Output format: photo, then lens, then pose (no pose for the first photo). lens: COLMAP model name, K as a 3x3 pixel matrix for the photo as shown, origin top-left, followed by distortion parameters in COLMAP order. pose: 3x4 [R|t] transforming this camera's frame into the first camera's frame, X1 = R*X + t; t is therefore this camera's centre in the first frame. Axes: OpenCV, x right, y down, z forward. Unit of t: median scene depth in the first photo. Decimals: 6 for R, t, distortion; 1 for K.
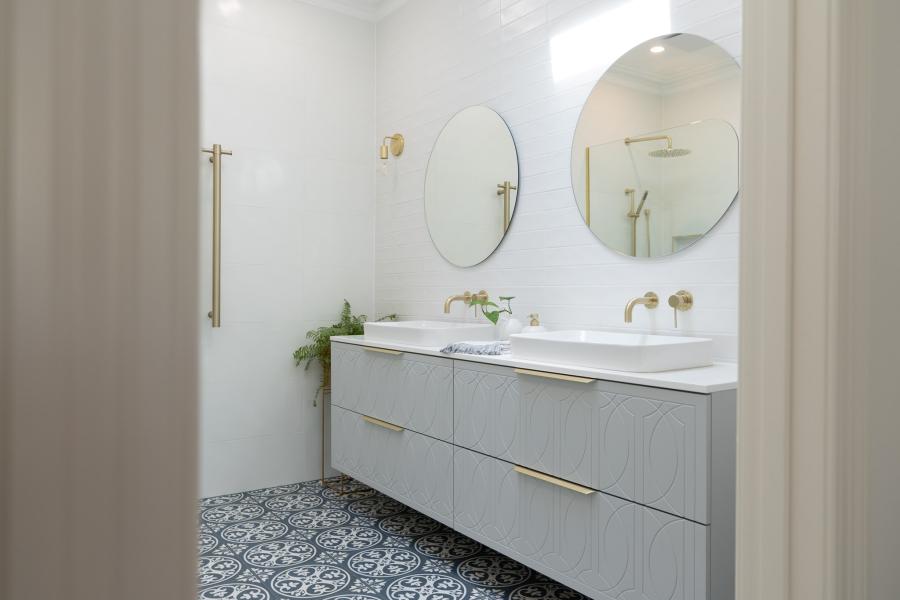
lens RADIAL K [[656.2, 0, 455.5], [0, 656.2, 295.7], [0, 0, 1]] dist [0.002490, -0.001014]
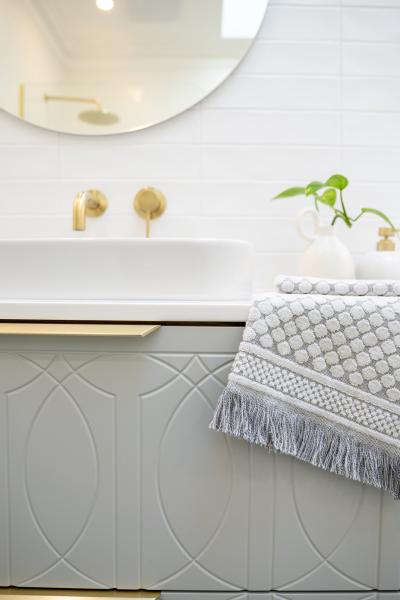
lens RADIAL K [[460.6, 0, 200.0], [0, 460.6, 300.0], [0, 0, 1]] dist [-0.063755, 0.000298]
pose [[0.594453, -0.010650, 0.804060, -0.212228], [0.002006, 0.999929, 0.011761, 0.070348], [-0.804128, -0.005379, 0.594432, 0.833983]]
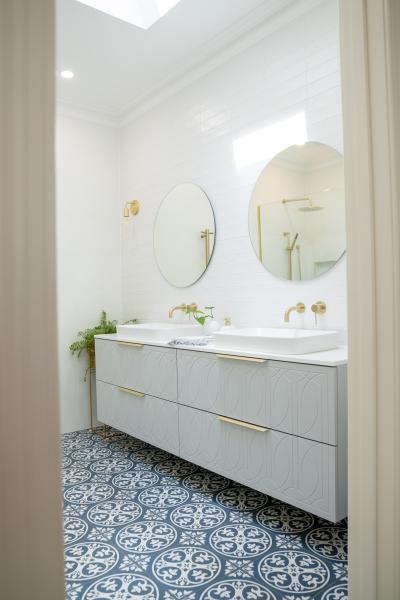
lens RADIAL K [[444.0, 0, 198.6], [0, 444.0, 301.4], [0, 0, 1]] dist [-0.067004, 0.000633]
pose [[0.998013, -0.026211, 0.057302, -0.006958], [0.026159, 0.999656, 0.001654, -0.013187], [-0.057326, -0.000152, 0.998356, -0.041709]]
